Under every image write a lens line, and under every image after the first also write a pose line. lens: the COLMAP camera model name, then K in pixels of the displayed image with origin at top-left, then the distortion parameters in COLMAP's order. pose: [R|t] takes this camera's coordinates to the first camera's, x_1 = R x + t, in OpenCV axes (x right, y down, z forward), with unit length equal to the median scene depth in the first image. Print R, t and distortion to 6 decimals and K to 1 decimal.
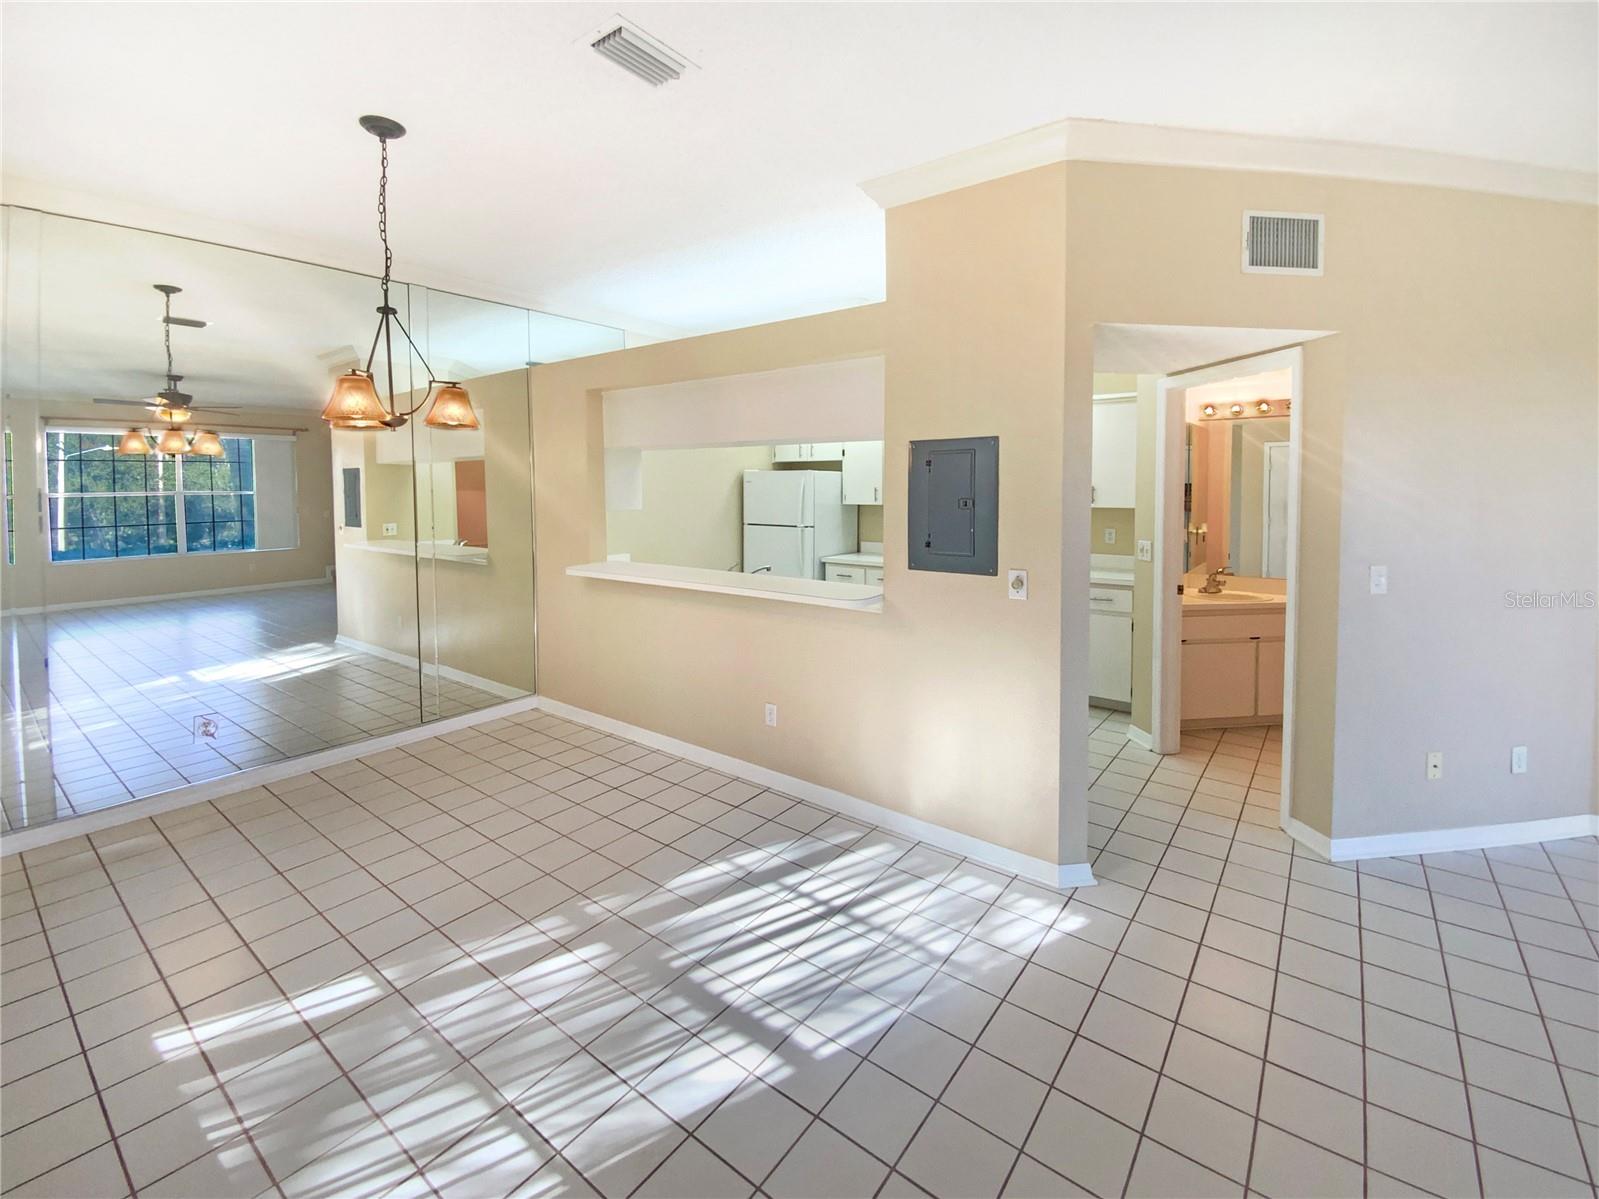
lens RADIAL K [[705.3, 0, 799.5], [0, 705.3, 599.5], [0, 0, 1]] dist [0.020740, -0.011548]
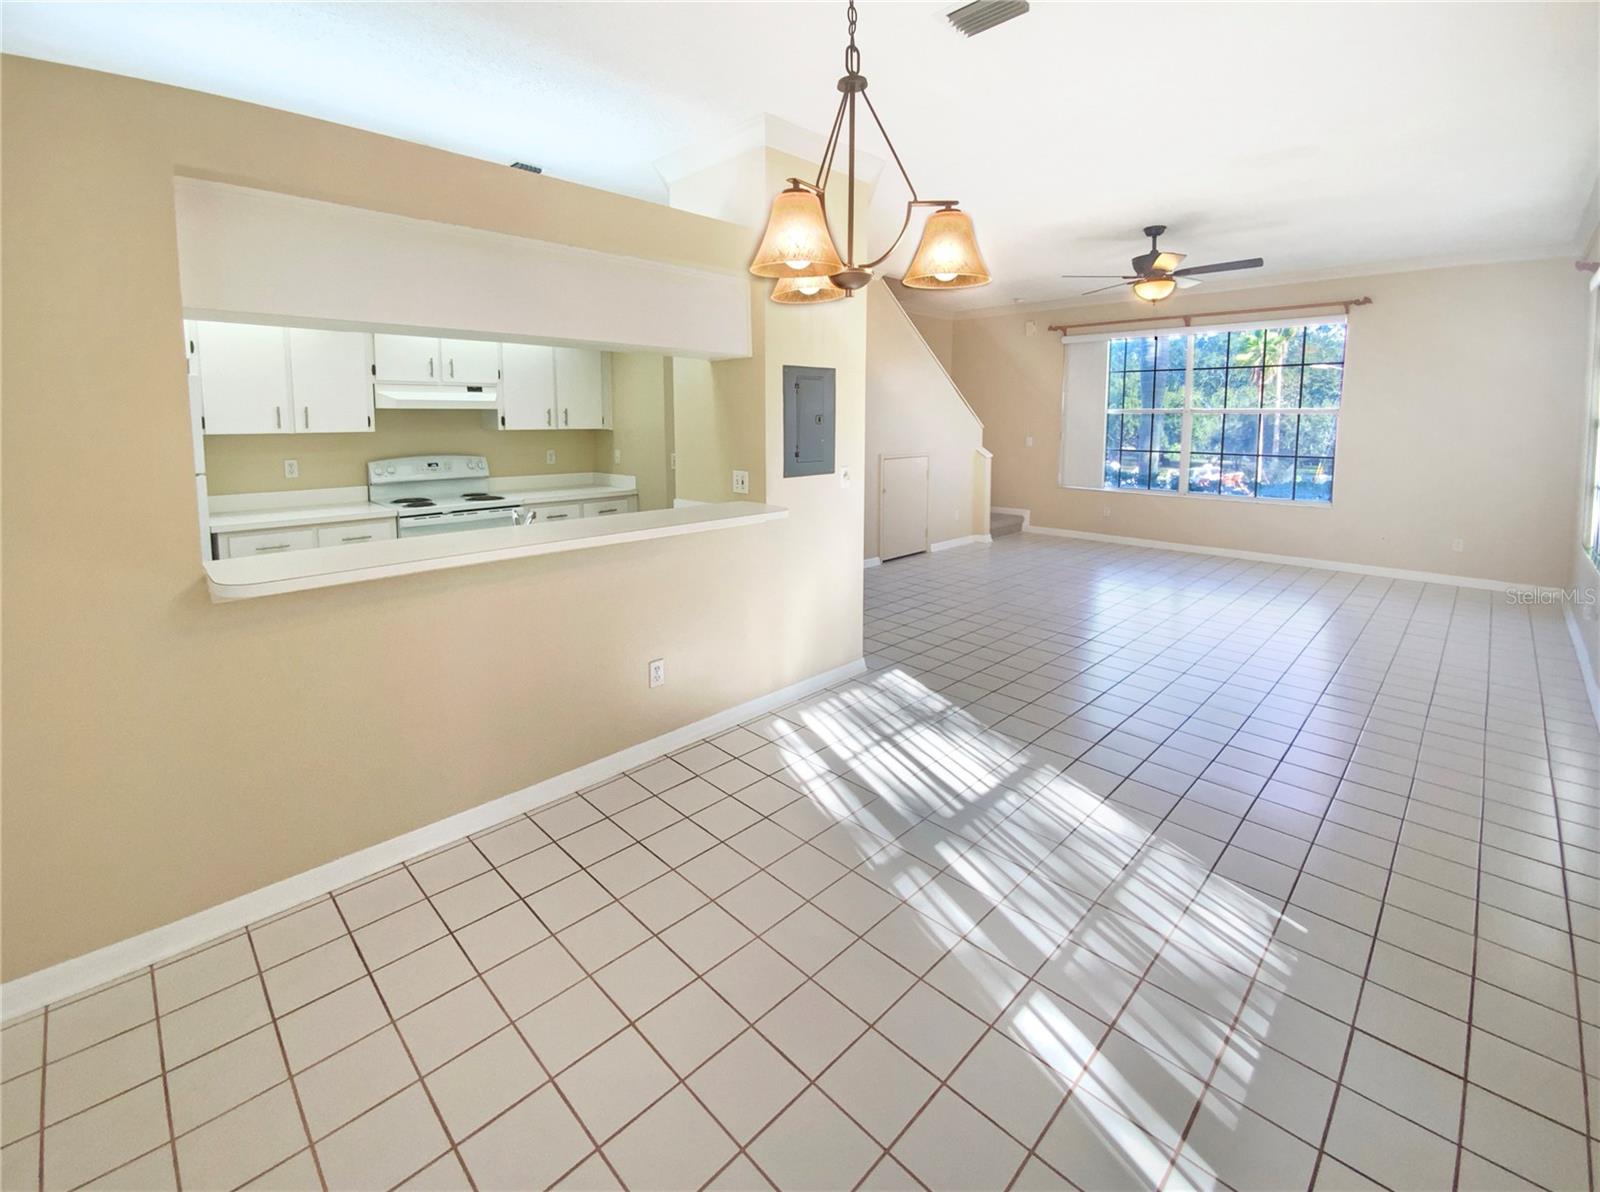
lens RADIAL K [[701.1, 0, 800.0], [0, 701.1, 596.0], [0, 0, 1]] dist [-0.000245, -0.000032]
pose [[0.104291, -0.248107, 0.963102, -1.269170], [0.159512, 0.960020, 0.230040, -0.149339], [-0.981672, 0.129636, 0.139698, 1.057482]]
